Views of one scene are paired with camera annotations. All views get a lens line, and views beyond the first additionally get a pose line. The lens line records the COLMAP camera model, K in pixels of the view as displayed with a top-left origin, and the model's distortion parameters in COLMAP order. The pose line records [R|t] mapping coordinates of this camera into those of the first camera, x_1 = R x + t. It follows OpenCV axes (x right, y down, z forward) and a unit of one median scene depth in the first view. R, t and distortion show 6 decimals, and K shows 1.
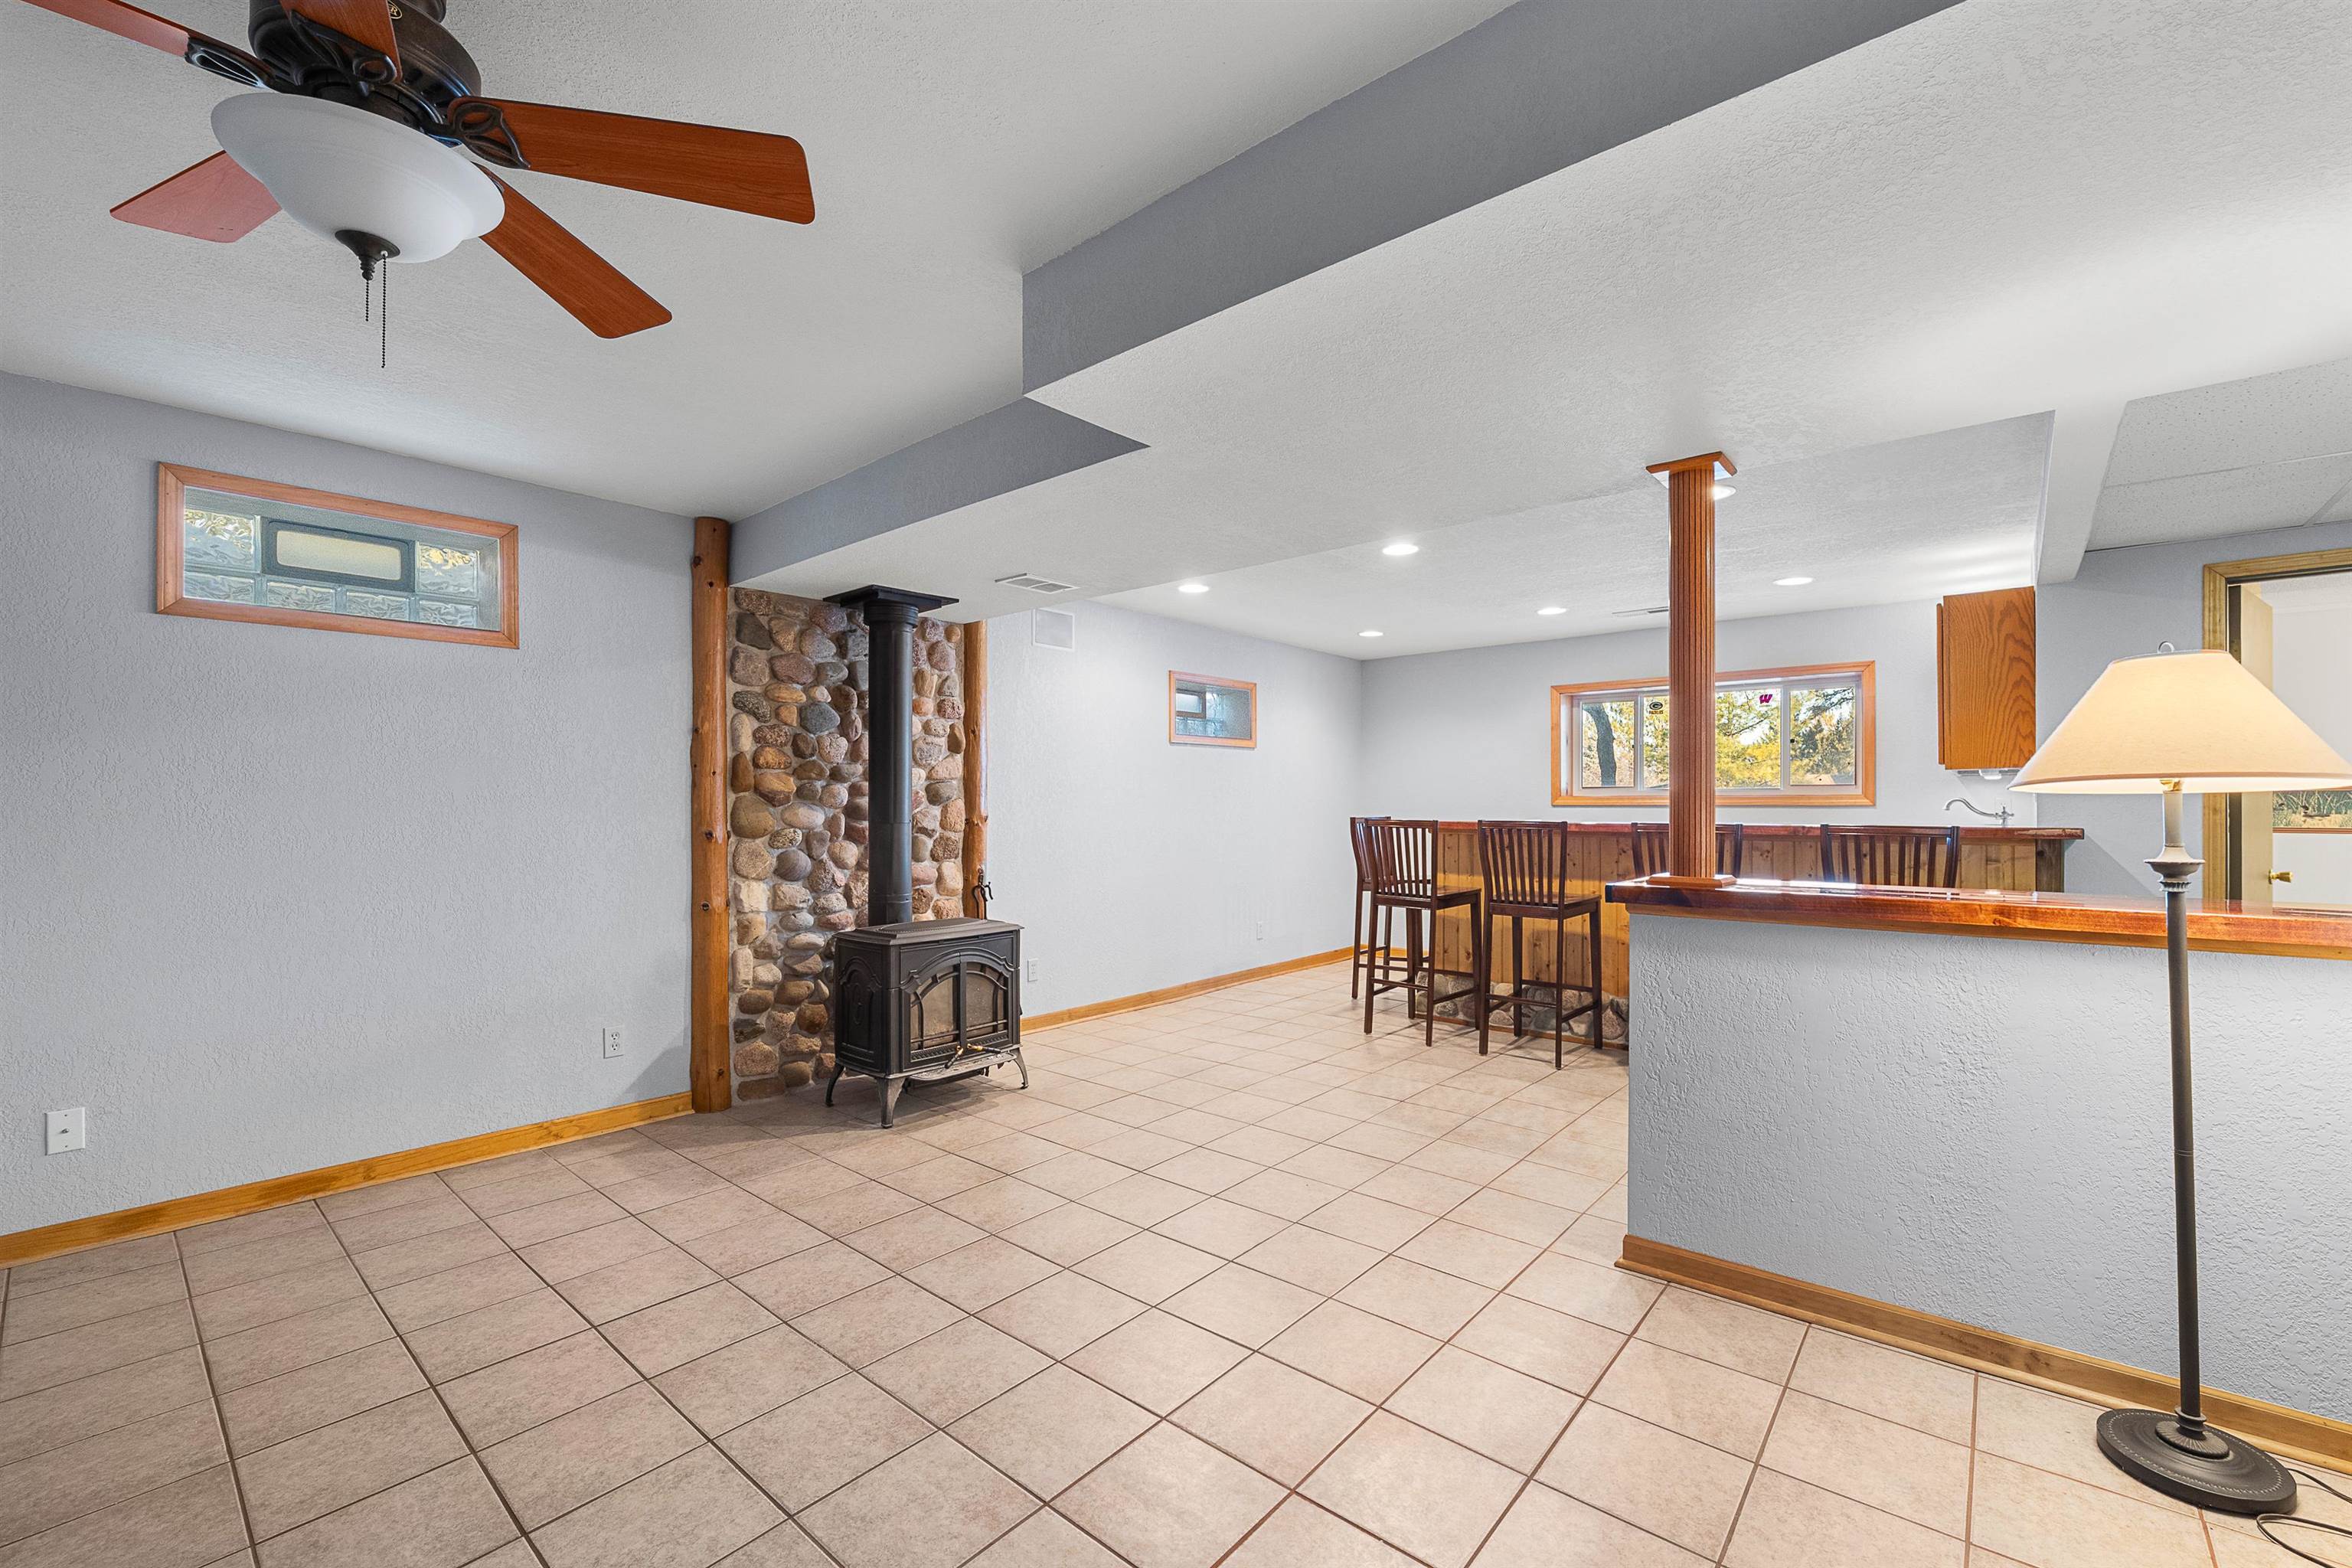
lens RADIAL K [[975.4, 0, 1188.1], [0, 975.4, 799.6], [0, 0, 1]] dist [-0.015021, -0.000195]
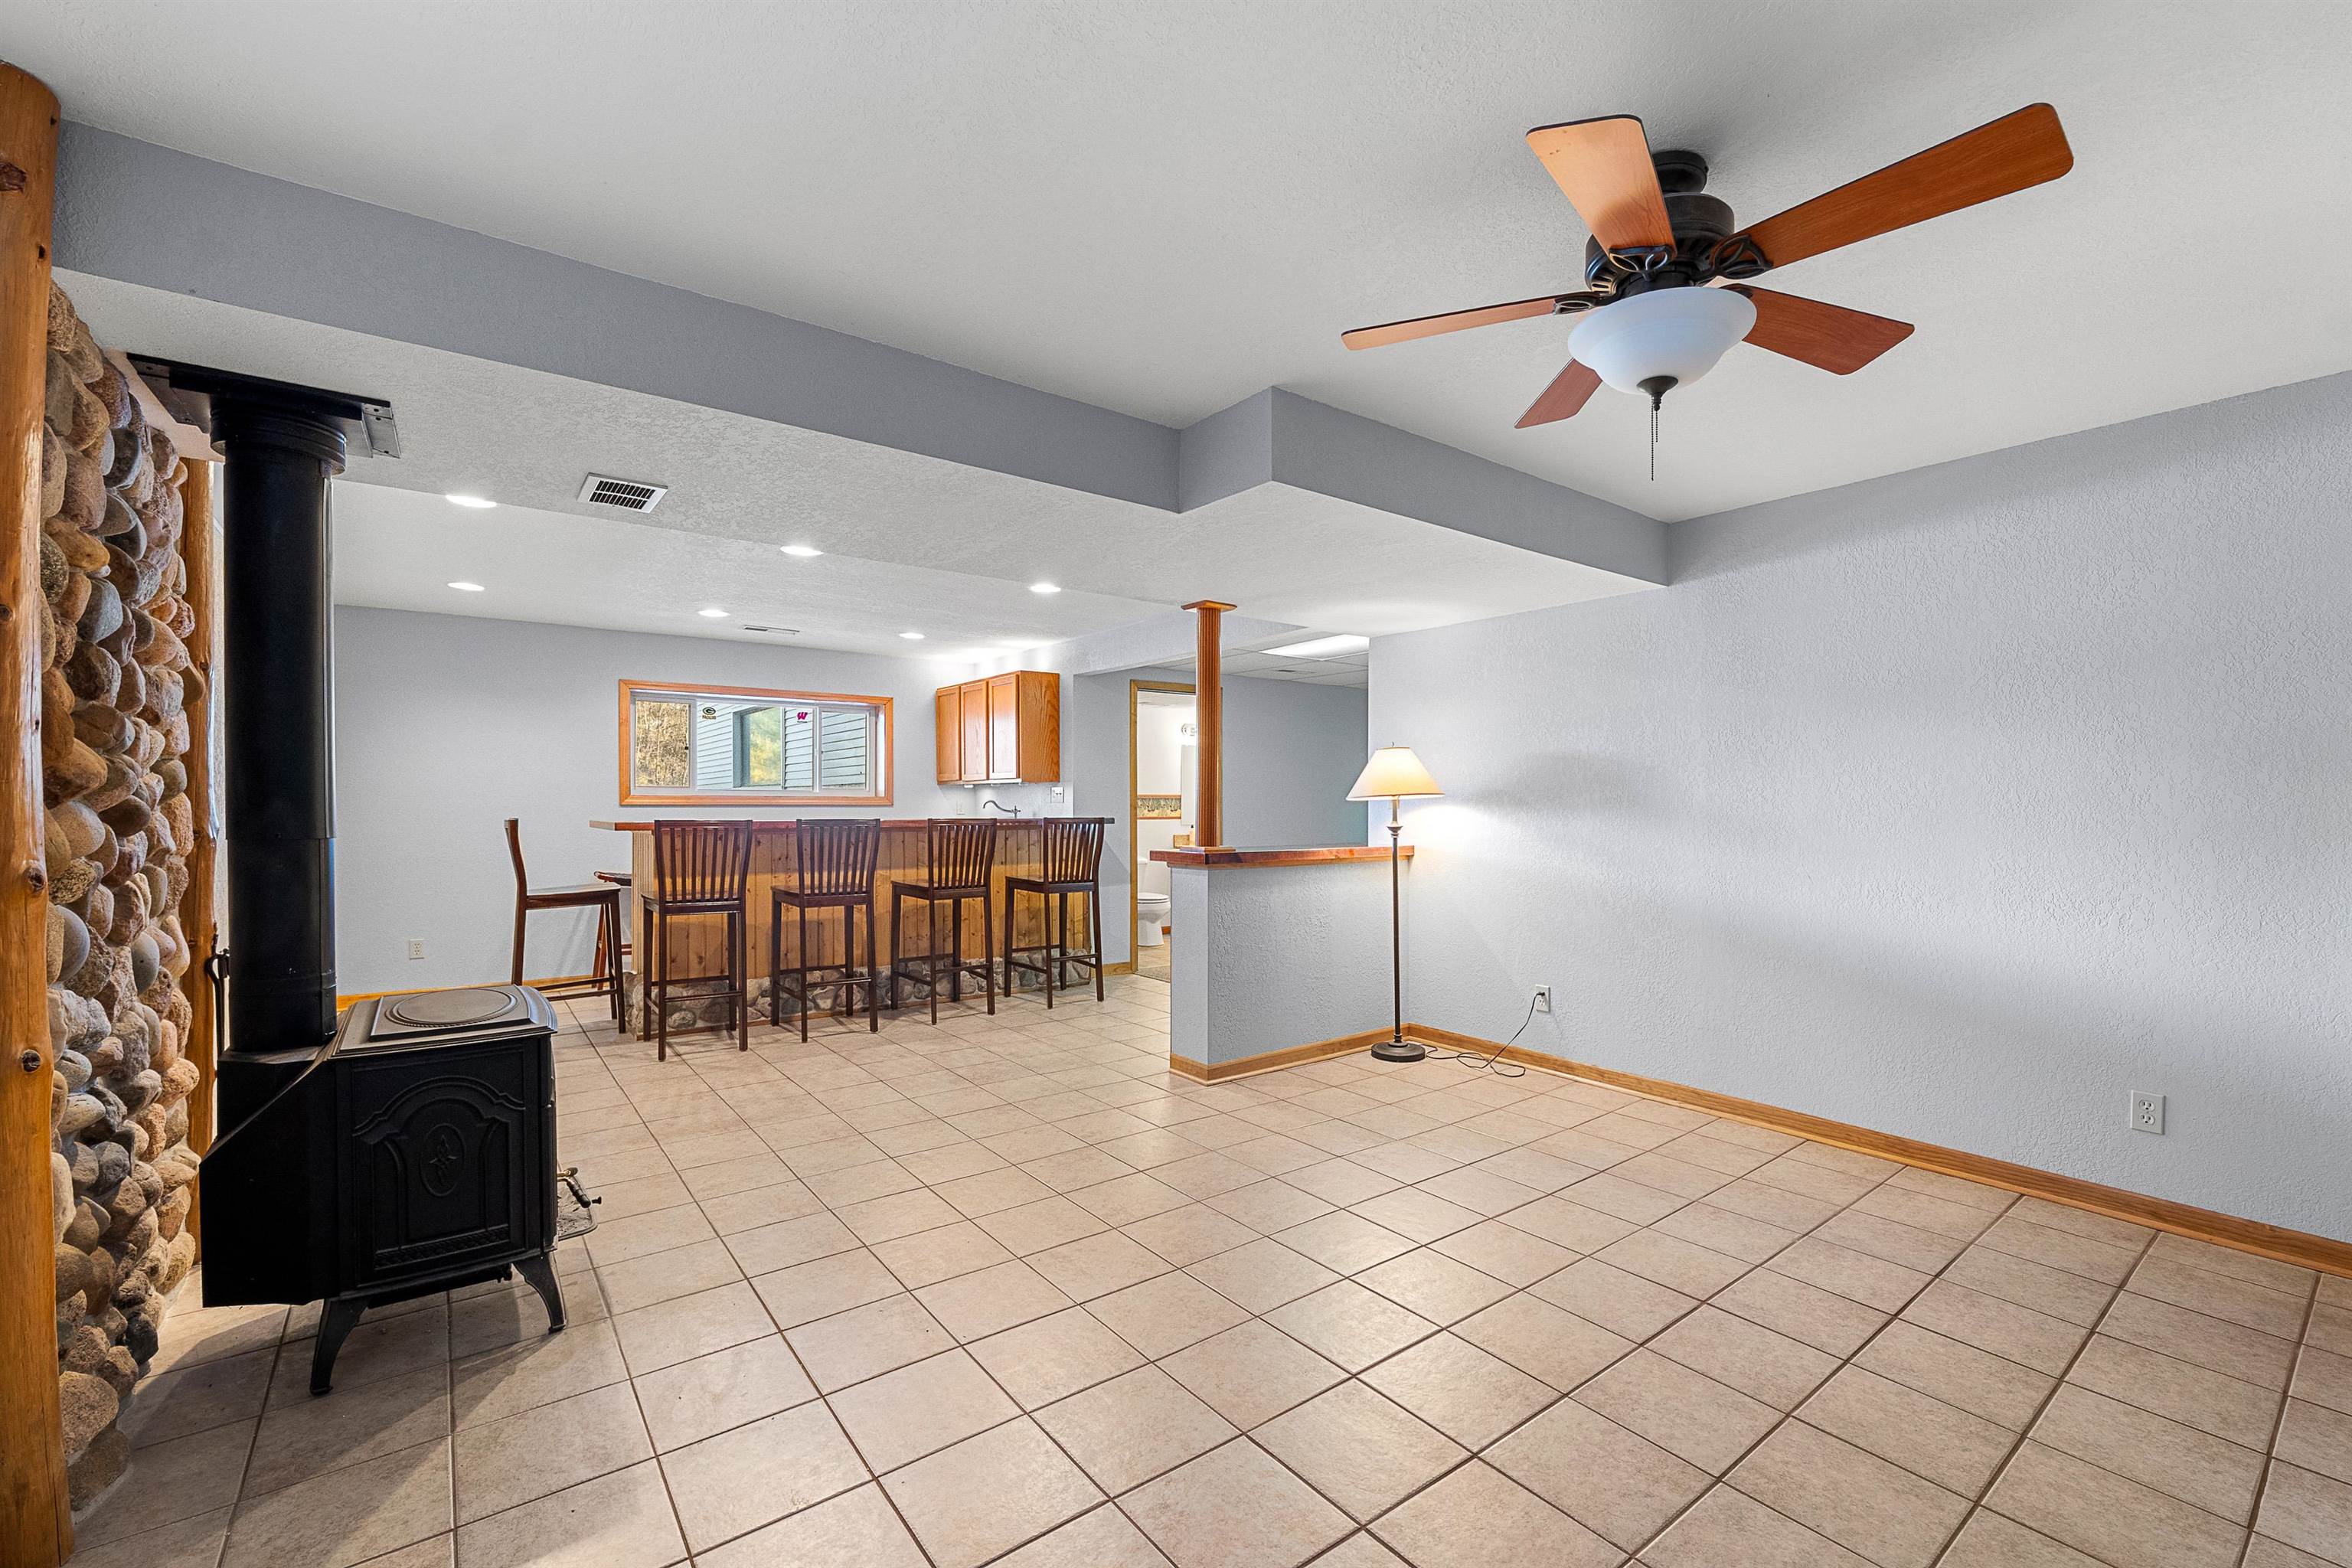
lens RADIAL K [[975.4, 0, 1188.1], [0, 975.4, 799.6], [0, 0, 1]] dist [-0.015021, -0.000195]
pose [[0.211811, 0.005352, 0.977296, -0.656519], [-0.004617, 0.999979, -0.004476, 0.003259], [-0.977300, -0.003565, 0.211832, 0.384847]]
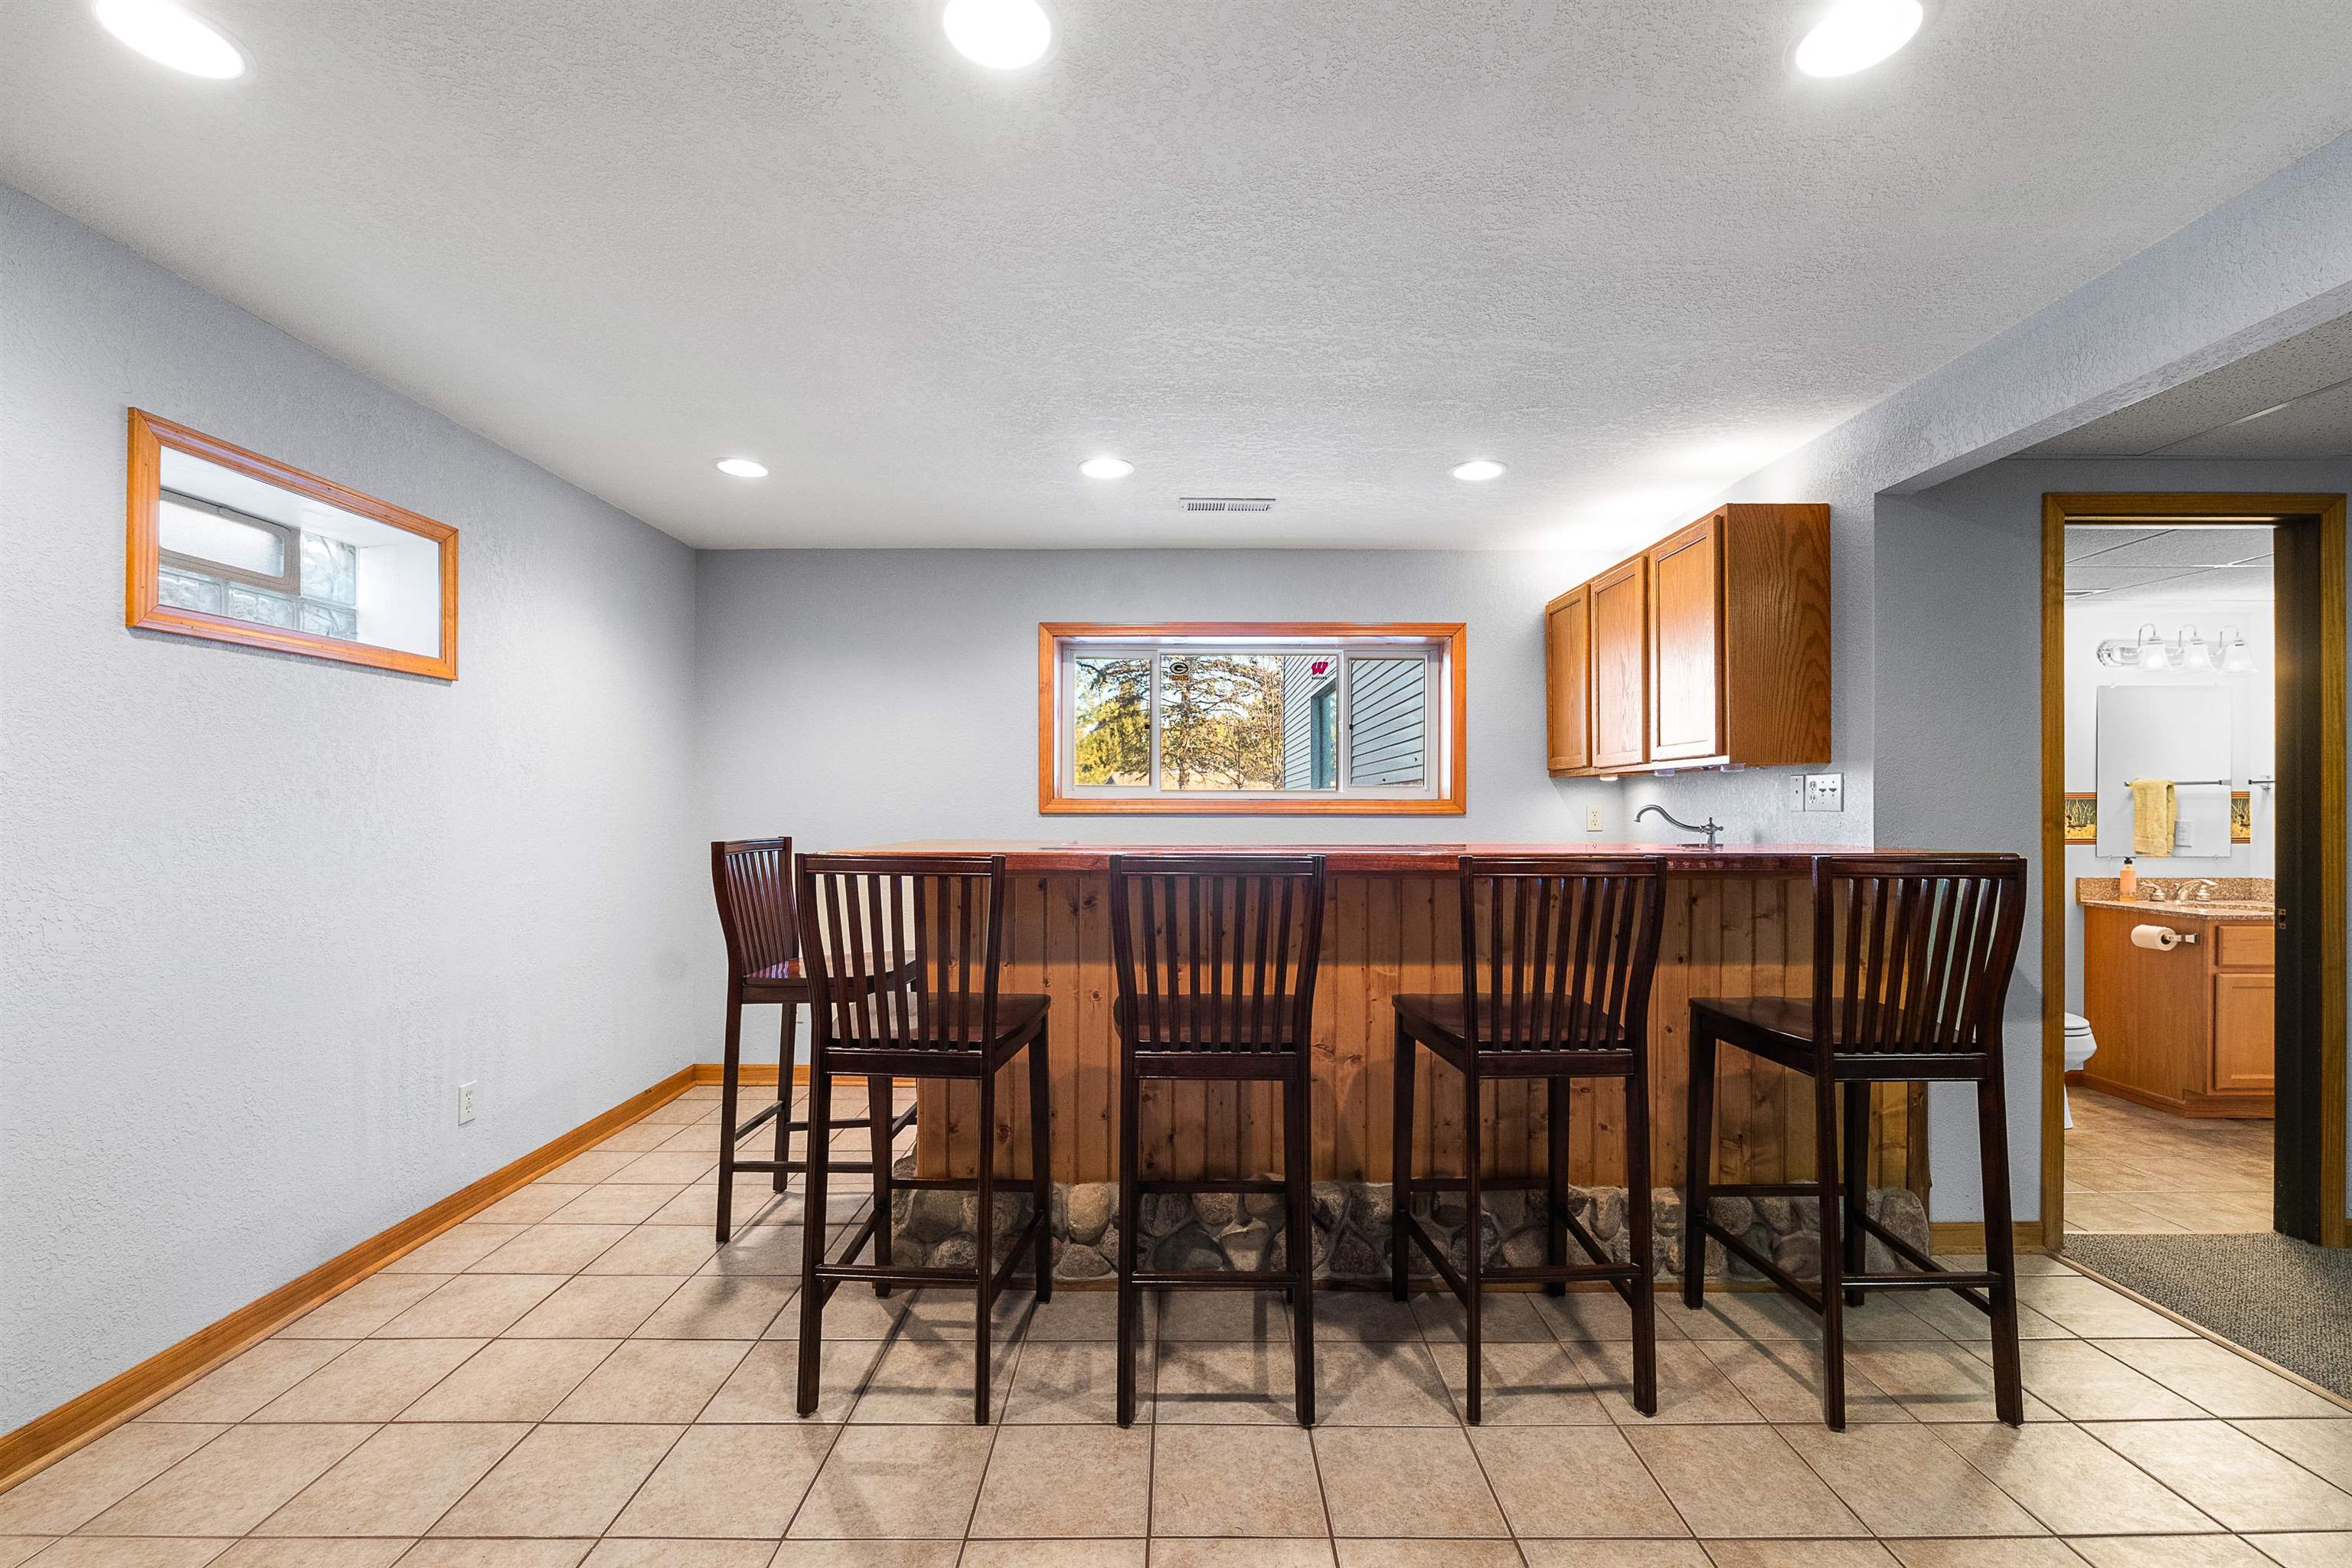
lens RADIAL K [[988.2, 0, 1179.6], [0, 988.2, 801.3], [0, 0, 1]] dist [-0.001935, -0.000112]
pose [[0.764229, 0.005449, 0.644922, 0.049443], [-0.005731, 0.999982, -0.001658, -0.001359], [-0.644920, -0.002429, 0.764247, 0.685684]]
